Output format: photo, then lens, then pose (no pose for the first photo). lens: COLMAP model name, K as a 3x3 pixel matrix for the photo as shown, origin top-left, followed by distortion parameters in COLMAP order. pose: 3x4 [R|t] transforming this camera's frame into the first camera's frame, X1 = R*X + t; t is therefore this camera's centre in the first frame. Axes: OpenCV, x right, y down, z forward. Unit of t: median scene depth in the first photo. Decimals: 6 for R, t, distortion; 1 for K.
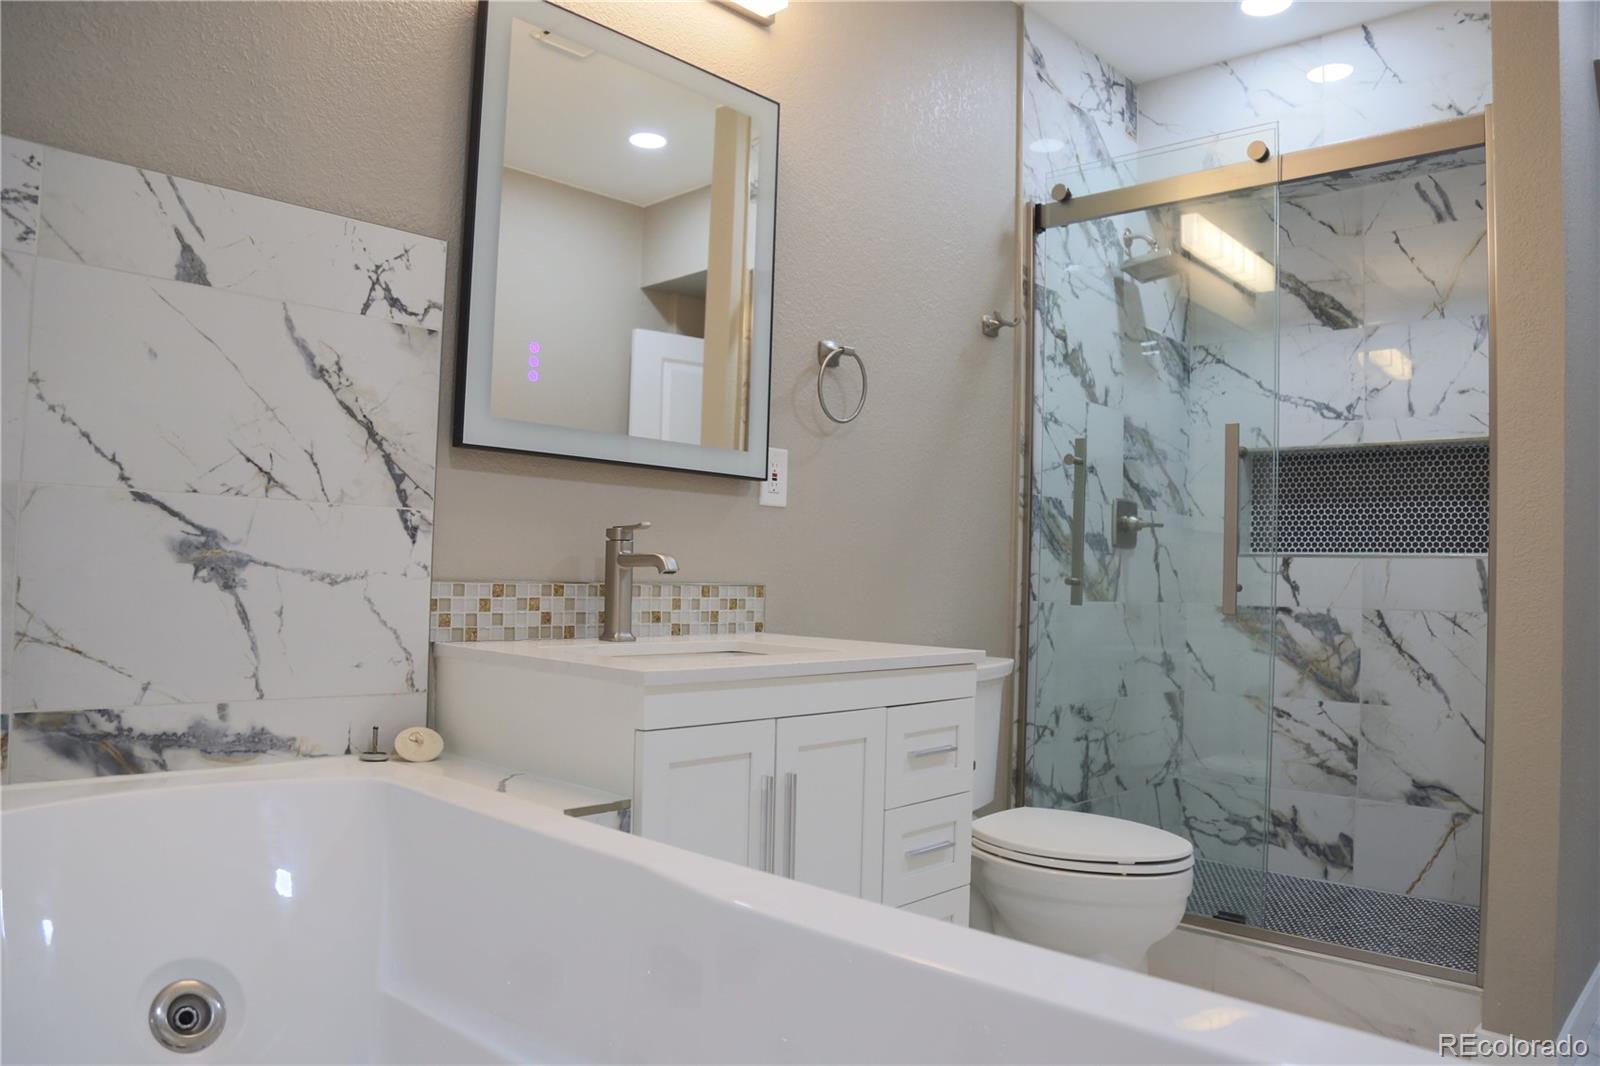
lens RADIAL K [[1148.6, 0, 800.7], [0, 1148.6, 538.6], [0, 0, 1]] dist [-0.104445, 0.045476]
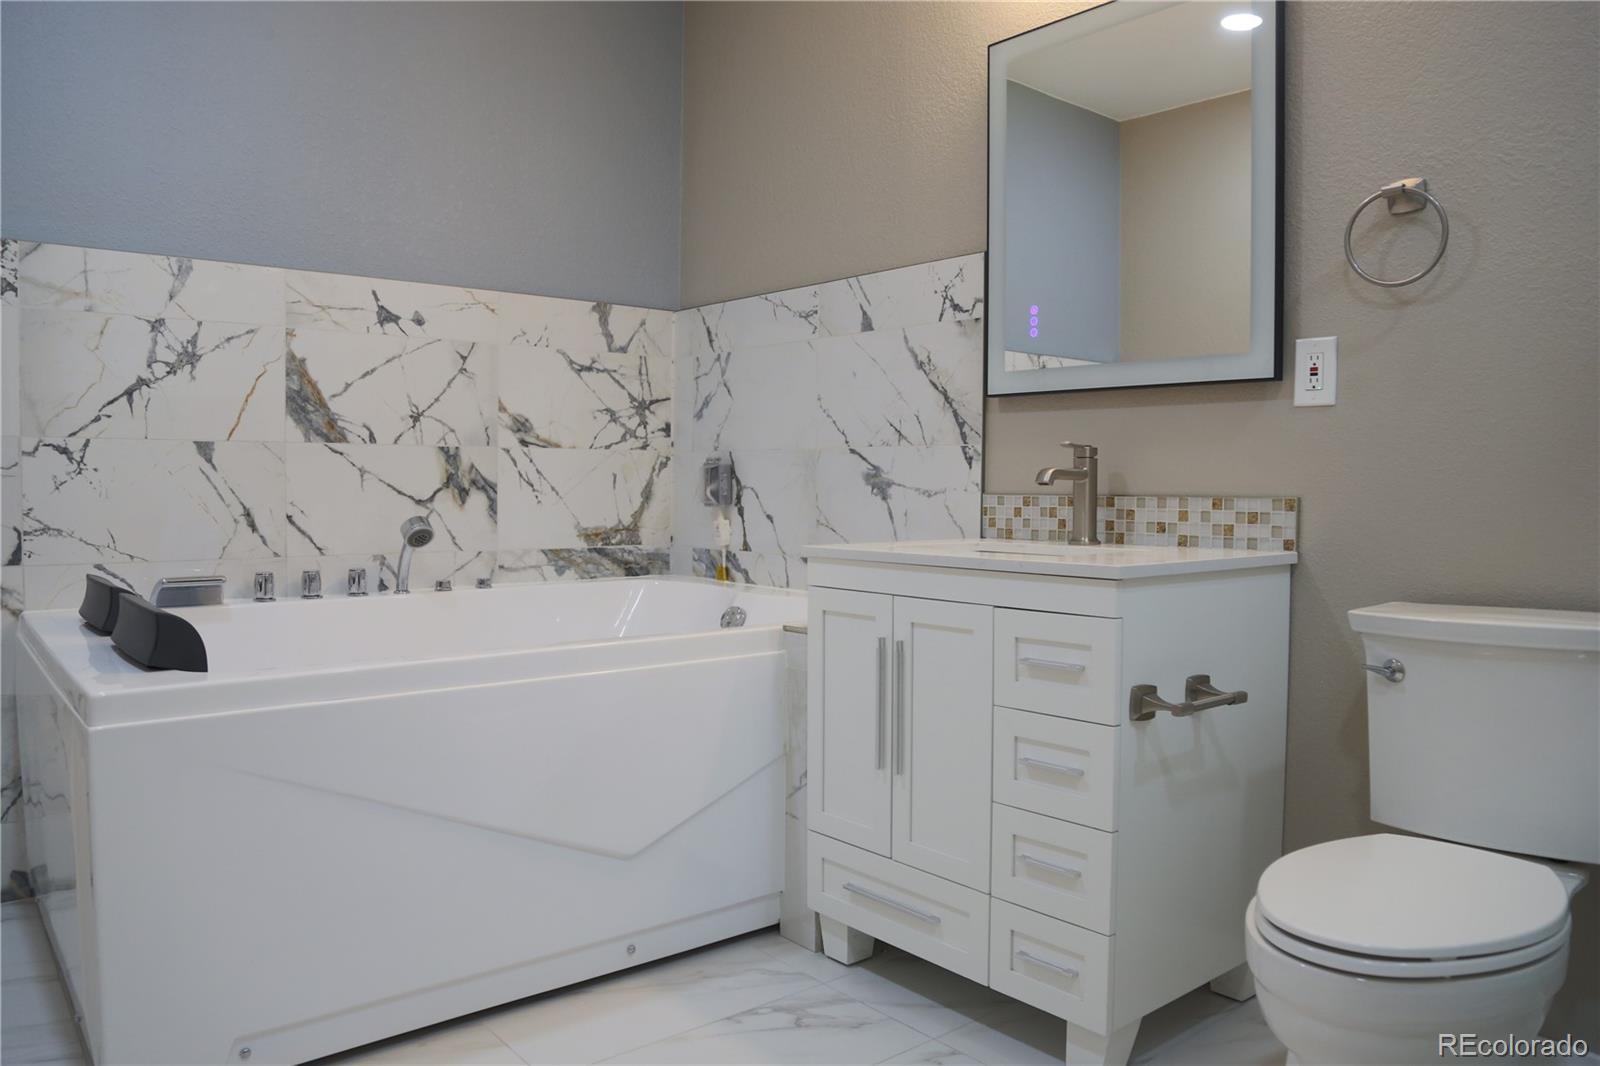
lens RADIAL K [[1148.6, 0, 799.3], [0, 1148.6, 531.1], [0, 0, 1]] dist [-0.104445, 0.045476]
pose [[-0.122481, 0.014502, -0.992365, 1.146802], [0.023767, 0.999649, 0.011675, 0.062144], [0.992186, -0.022155, -0.122783, 0.962536]]
